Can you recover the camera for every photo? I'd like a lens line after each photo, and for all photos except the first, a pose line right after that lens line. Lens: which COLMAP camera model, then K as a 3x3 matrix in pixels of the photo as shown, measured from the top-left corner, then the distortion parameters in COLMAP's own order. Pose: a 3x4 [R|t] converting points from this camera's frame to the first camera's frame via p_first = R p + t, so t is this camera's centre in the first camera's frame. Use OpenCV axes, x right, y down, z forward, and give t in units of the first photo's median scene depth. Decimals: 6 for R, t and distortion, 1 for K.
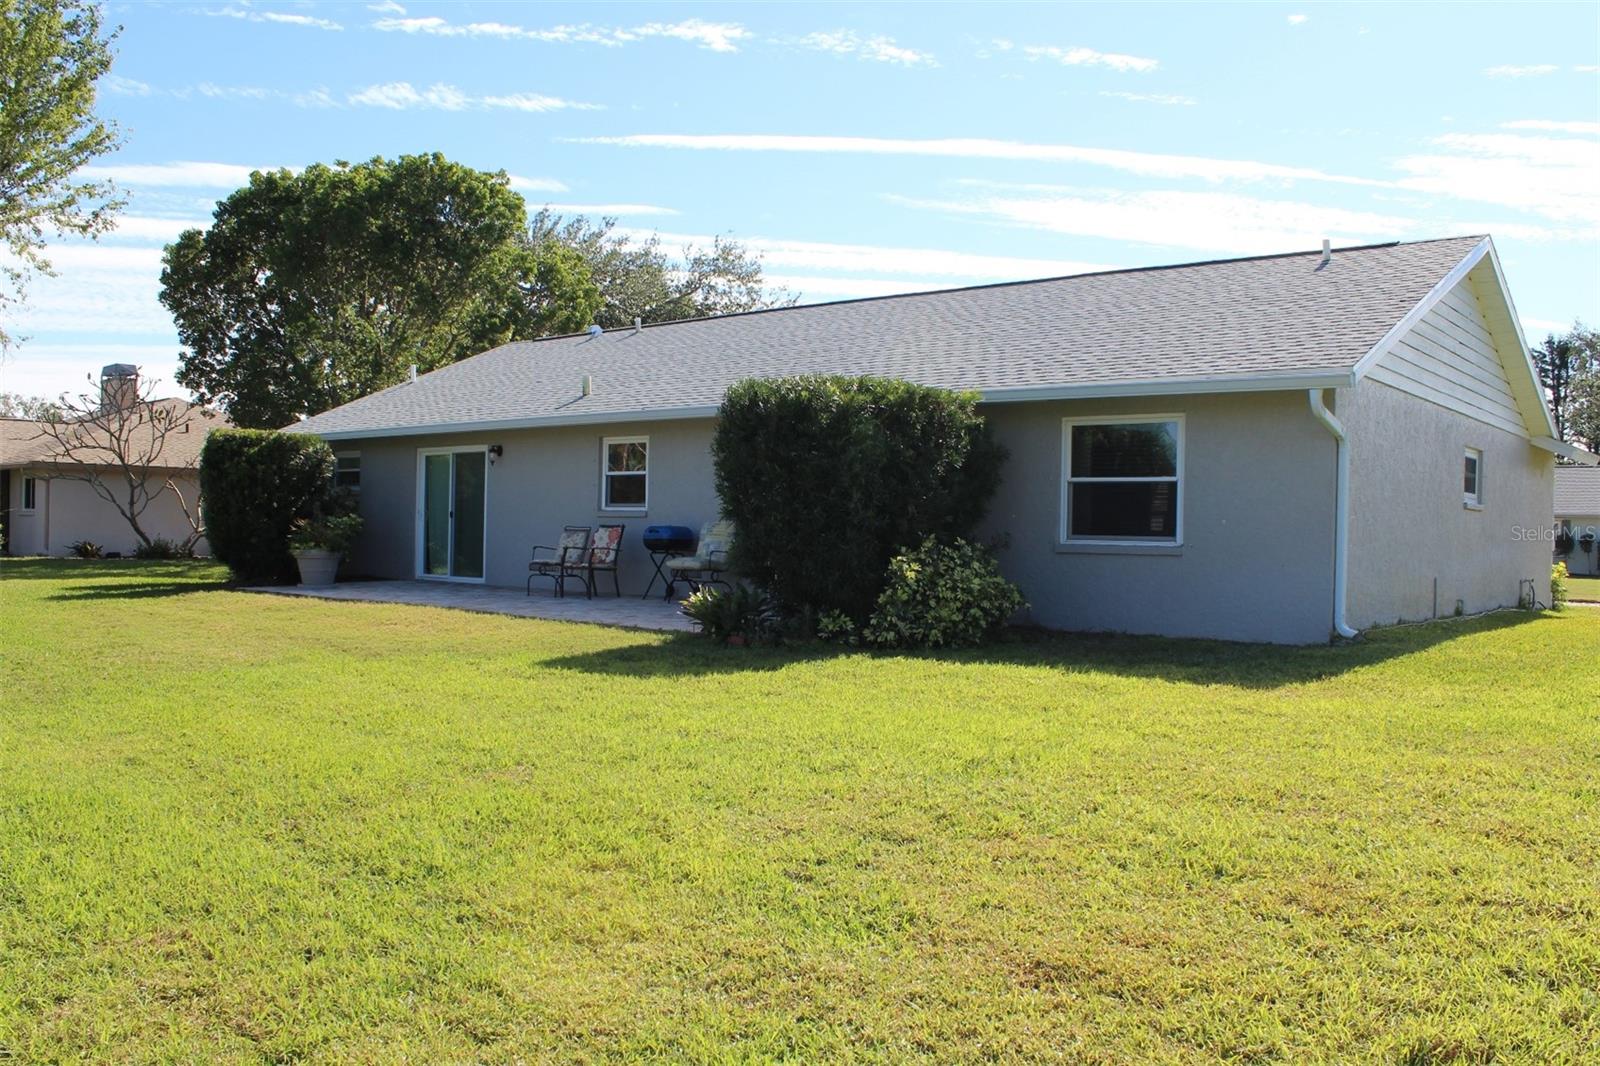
lens RADIAL K [[1342.8, 0, 800.0], [0, 1342.8, 533.0], [0, 0, 1]] dist [-0.092812, 0.009463]
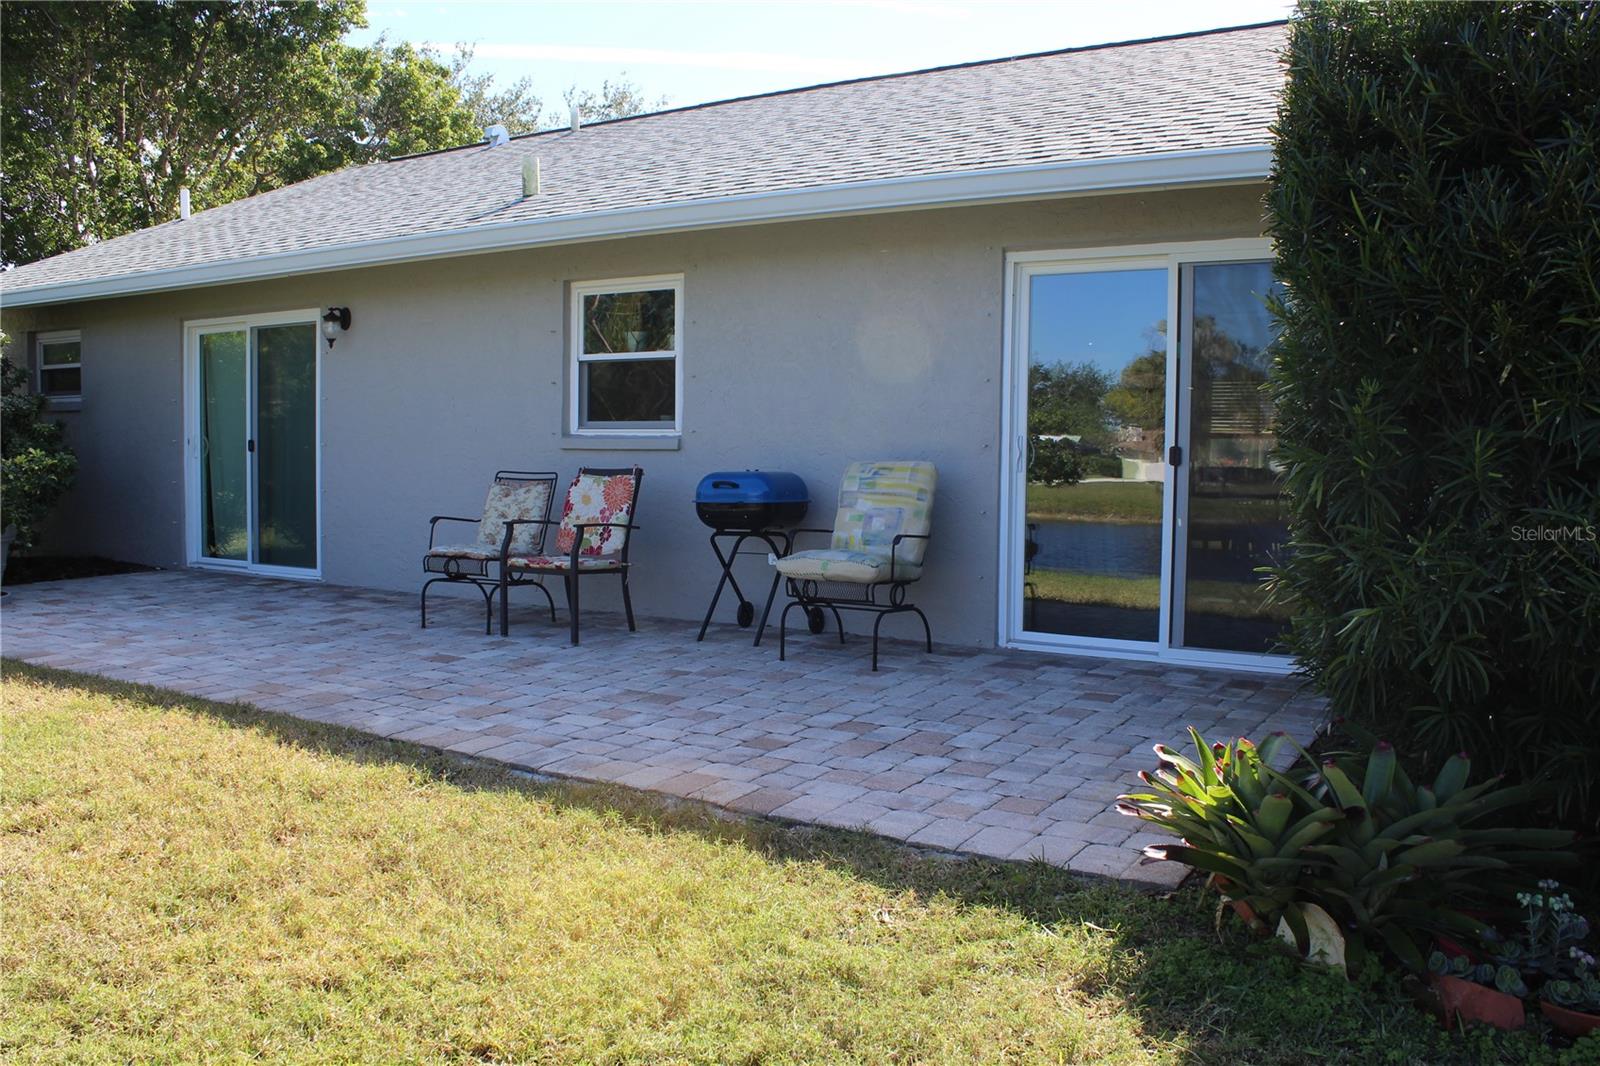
lens RADIAL K [[1342.8, 0, 800.0], [0, 1342.8, 533.0], [0, 0, 1]] dist [-0.092812, 0.009463]
pose [[0.992143, -0.015618, 0.124133, -0.128188], [0.007991, 0.998063, 0.061703, -0.011536], [-0.124856, -0.060226, 0.990345, 0.521914]]
